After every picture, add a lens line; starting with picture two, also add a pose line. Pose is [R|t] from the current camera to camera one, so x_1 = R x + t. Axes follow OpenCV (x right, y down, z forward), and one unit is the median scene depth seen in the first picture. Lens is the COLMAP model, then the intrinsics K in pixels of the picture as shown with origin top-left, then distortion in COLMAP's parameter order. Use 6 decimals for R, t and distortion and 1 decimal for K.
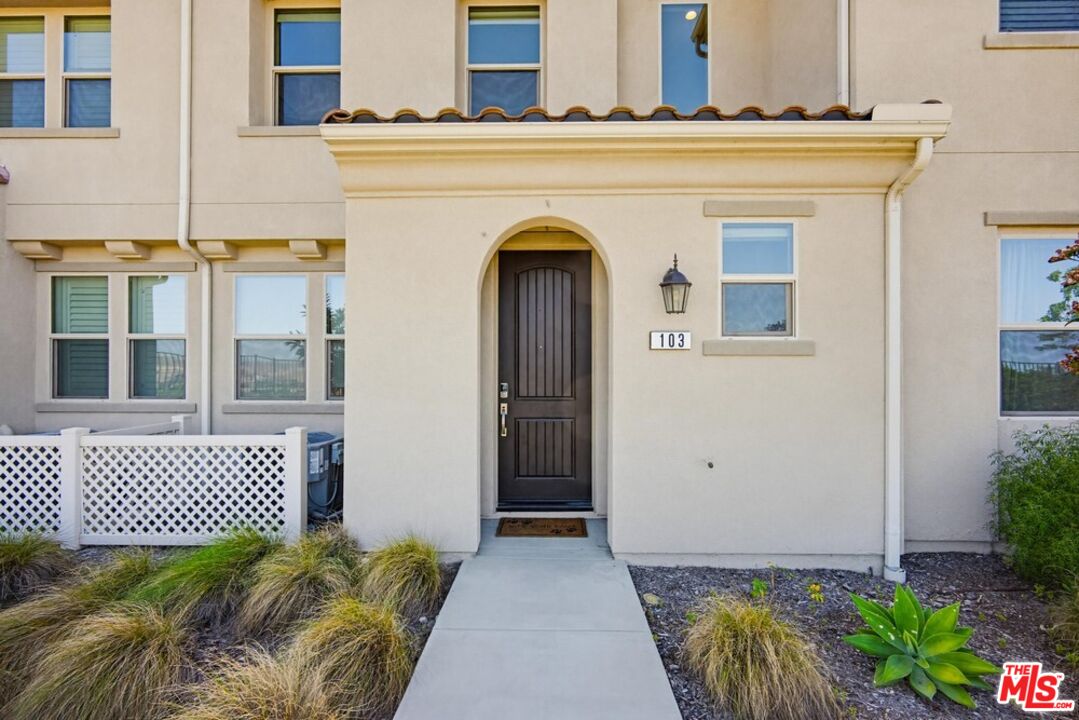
lens RADIAL K [[452.5, 0, 539.4], [0, 452.5, 366.5], [0, 0, 1]] dist [0.002342, 0.000169]
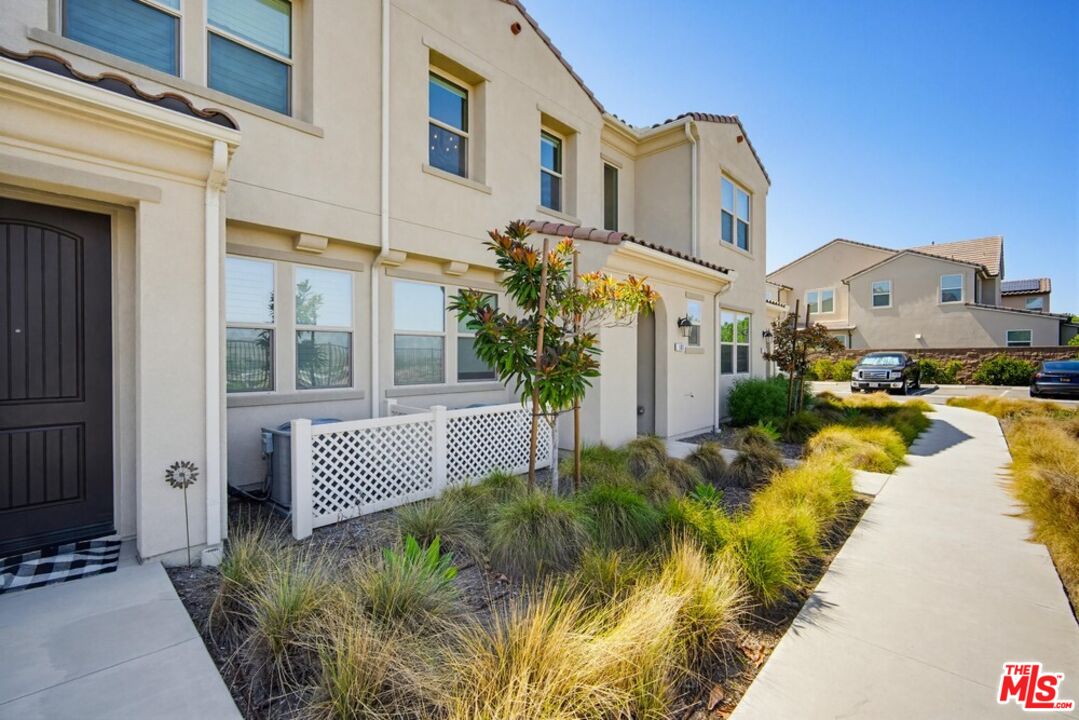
lens RADIAL K [[468.1, 0, 538.6], [0, 468.1, 363.5], [0, 0, 1]] dist [-0.018324, 0.006874]
pose [[0.678489, -0.011625, 0.734518, -1.321014], [-0.008592, 0.999681, 0.023757, -0.015467], [-0.734560, -0.022430, 0.678173, -0.095093]]
